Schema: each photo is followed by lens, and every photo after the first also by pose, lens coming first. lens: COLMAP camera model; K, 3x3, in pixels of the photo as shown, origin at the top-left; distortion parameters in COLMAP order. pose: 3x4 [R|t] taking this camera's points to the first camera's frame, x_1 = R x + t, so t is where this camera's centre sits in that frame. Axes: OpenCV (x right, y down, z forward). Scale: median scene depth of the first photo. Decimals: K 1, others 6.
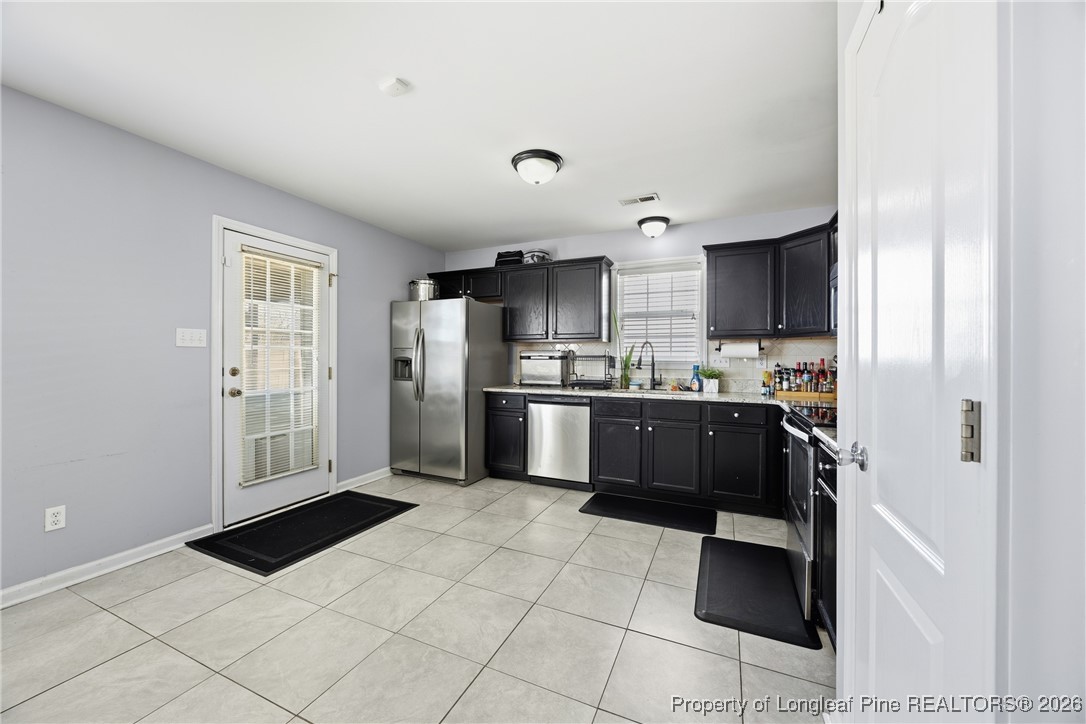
lens RADIAL K [[418.4, 0, 543.8], [0, 418.4, 361.2], [0, 0, 1]] dist [-0.002818, -0.000242]
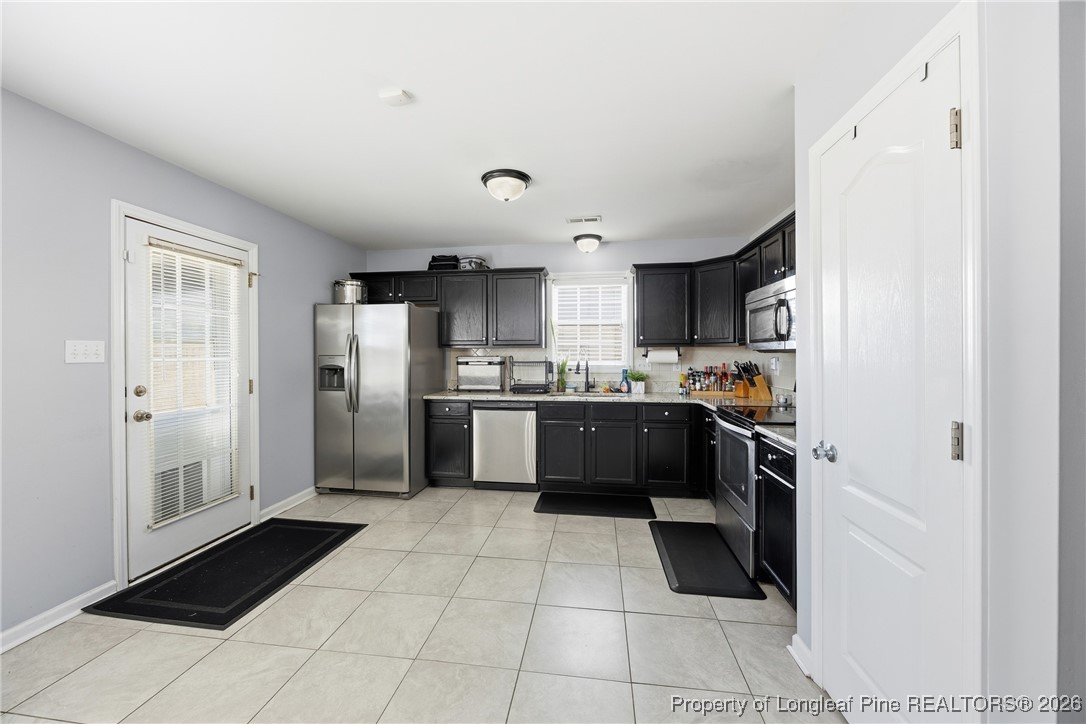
lens RADIAL K [[418.4, 0, 548.0], [0, 418.4, 357.5], [0, 0, 1]] dist [-0.002818, -0.000242]
pose [[0.956697, -0.008894, 0.290950, -0.177173], [0.007829, 0.999958, 0.004827, -0.032567], [-0.290981, -0.002340, 0.956726, -0.015576]]
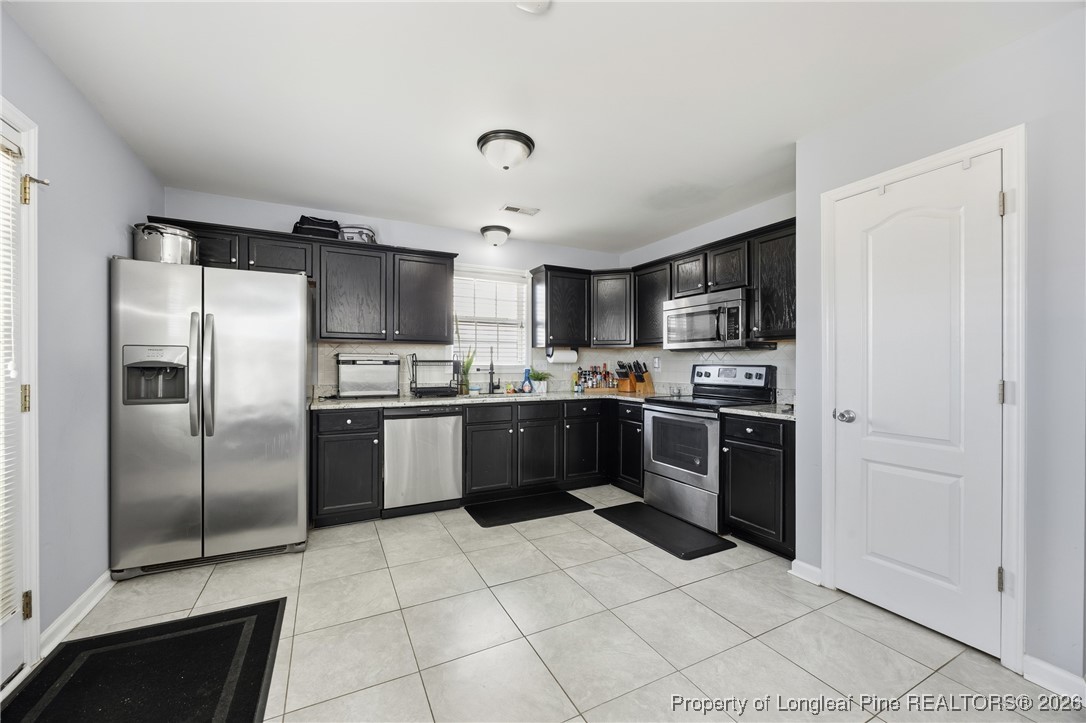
lens RADIAL K [[418.4, 0, 545.5], [0, 418.4, 366.7], [0, 0, 1]] dist [-0.002818, -0.000242]
pose [[0.620479, -0.008688, 0.784175, -0.533254], [0.005121, 0.999962, 0.007028, -0.005369], [-0.784206, -0.000345, 0.620500, 0.298444]]
